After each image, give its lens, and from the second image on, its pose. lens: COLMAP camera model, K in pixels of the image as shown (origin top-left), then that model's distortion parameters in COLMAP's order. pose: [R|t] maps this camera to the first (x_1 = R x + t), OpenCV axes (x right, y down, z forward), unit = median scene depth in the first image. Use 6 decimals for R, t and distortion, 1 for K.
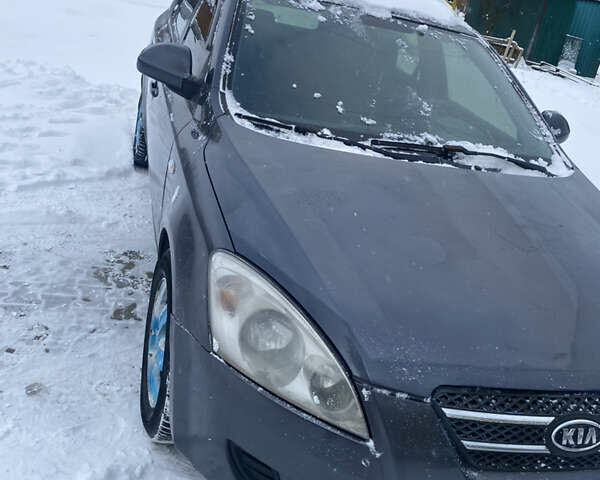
lens RADIAL K [[610.8, 0, 308.9], [0, 610.8, 226.0], [0, 0, 1]] dist [0.082760, -0.202702]
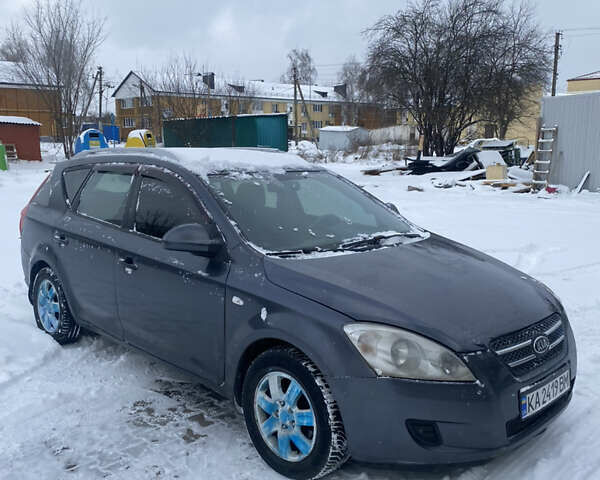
lens RADIAL K [[610.8, 0, 308.9], [0, 610.8, 226.0], [0, 0, 1]] dist [0.082760, -0.202702]
pose [[0.835447, -0.259685, 0.484347, -0.609031], [0.348550, 0.931763, -0.101642, -0.046725], [-0.424901, 0.253736, 0.868952, -0.301872]]
